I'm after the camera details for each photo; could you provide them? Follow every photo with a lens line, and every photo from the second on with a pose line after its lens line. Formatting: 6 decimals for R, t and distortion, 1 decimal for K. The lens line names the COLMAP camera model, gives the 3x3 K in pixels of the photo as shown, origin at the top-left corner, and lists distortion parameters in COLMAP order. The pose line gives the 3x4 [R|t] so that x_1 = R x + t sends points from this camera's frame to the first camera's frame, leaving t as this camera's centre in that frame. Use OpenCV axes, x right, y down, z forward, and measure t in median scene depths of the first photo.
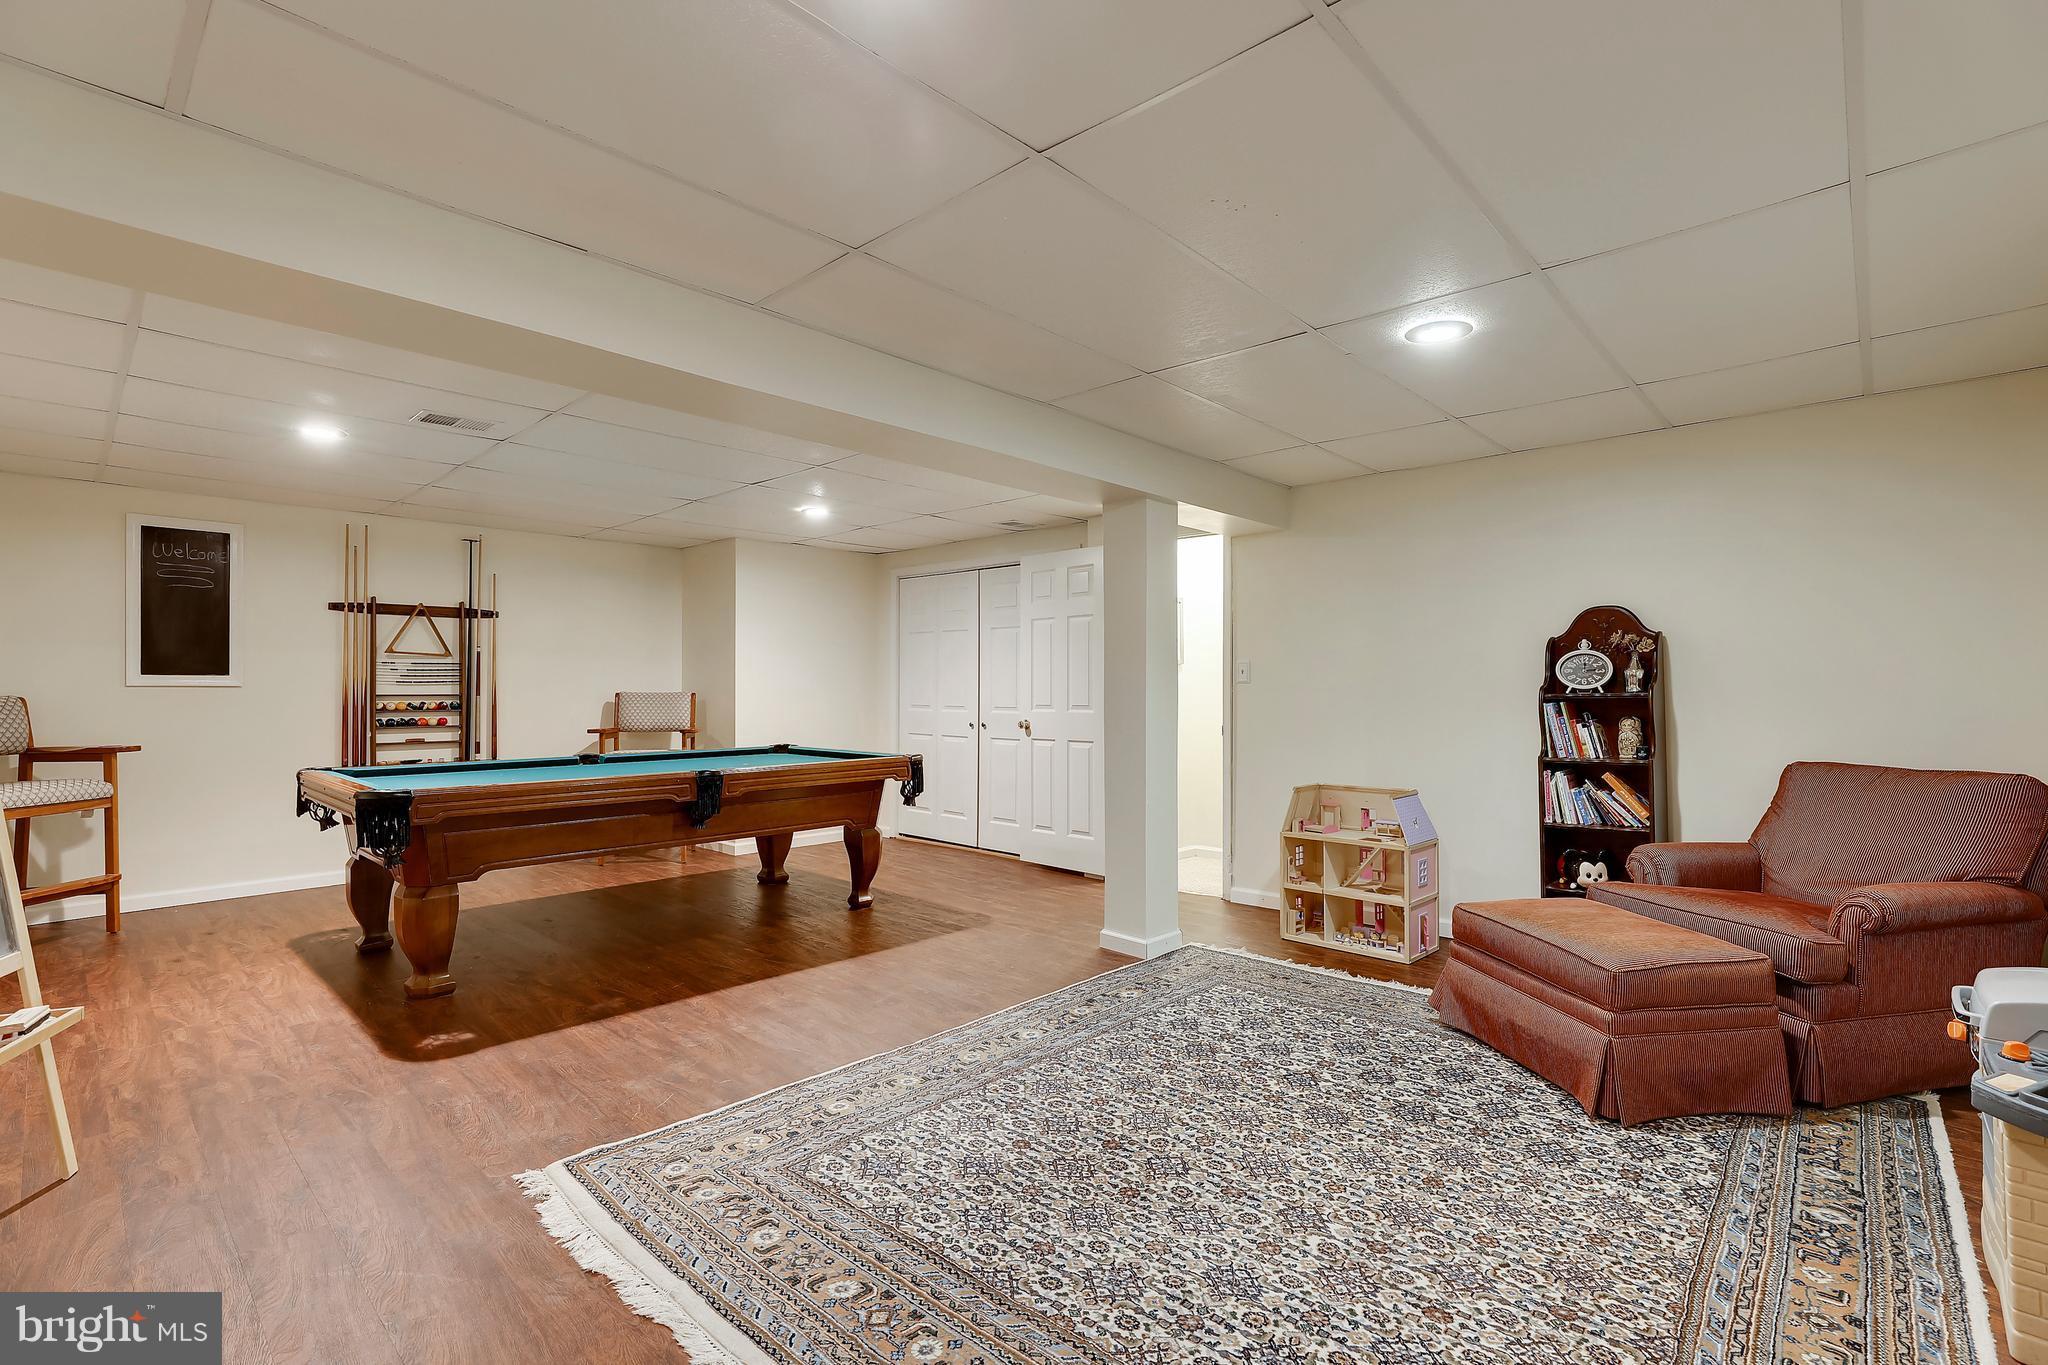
lens RADIAL K [[931.0, 0, 1025.5], [0, 931.0, 675.6], [0, 0, 1]] dist [-0.022091, 0.000379]
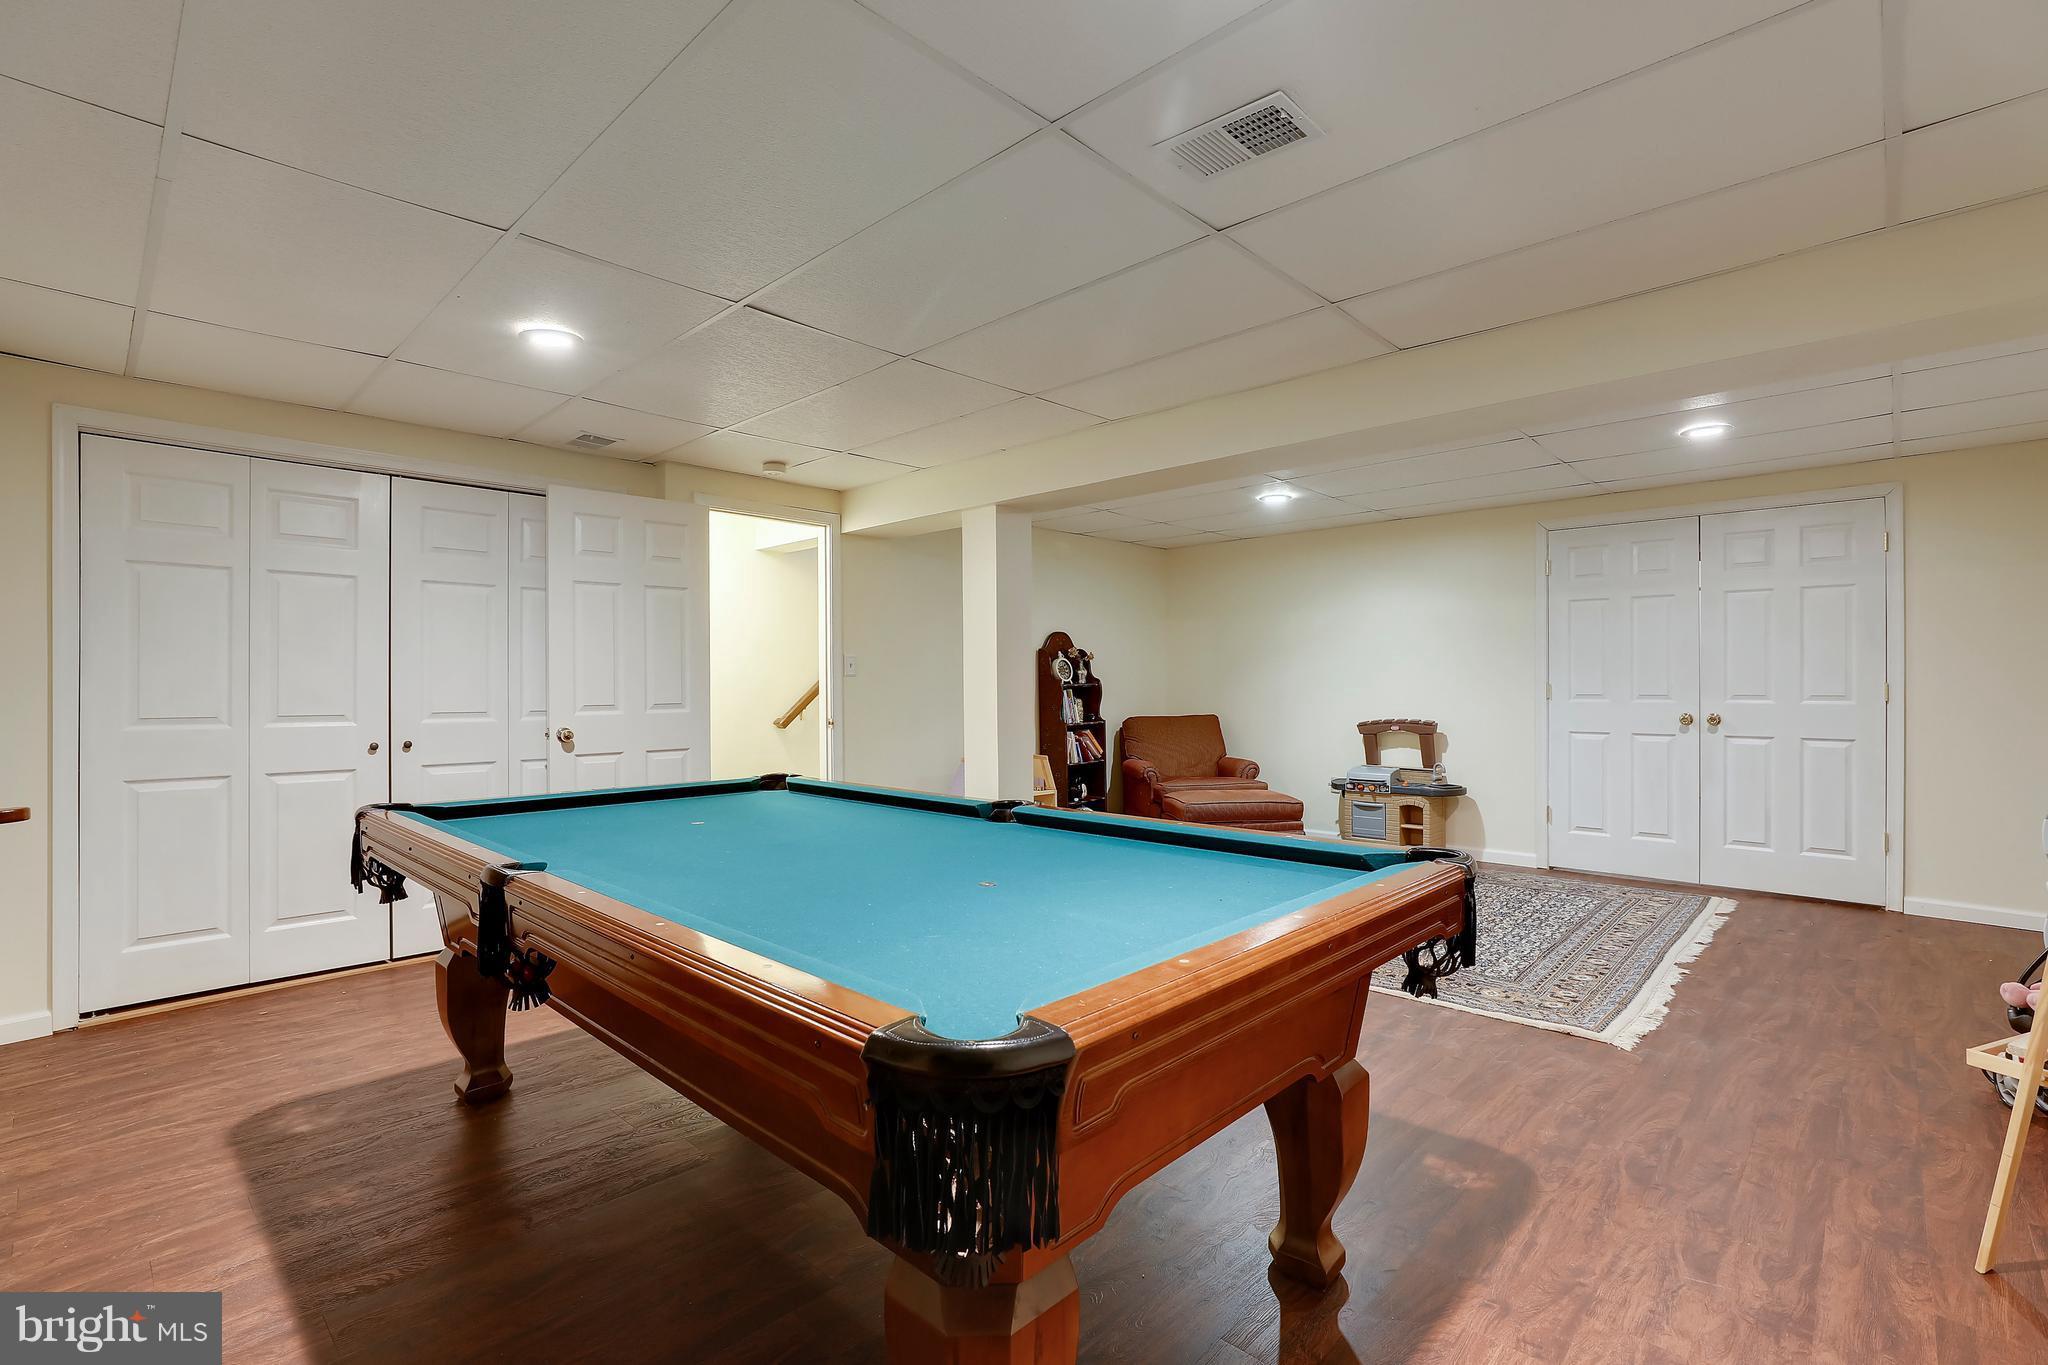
lens RADIAL K [[931.0, 0, 1024.4], [0, 931.0, 685.8], [0, 0, 1]] dist [-0.022091, 0.000379]
pose [[0.006729, -0.001268, 0.999977, -1.517450], [-0.010003, 0.999949, 0.001335, 0.028861], [-0.999927, -0.010012, 0.006716, 1.508782]]
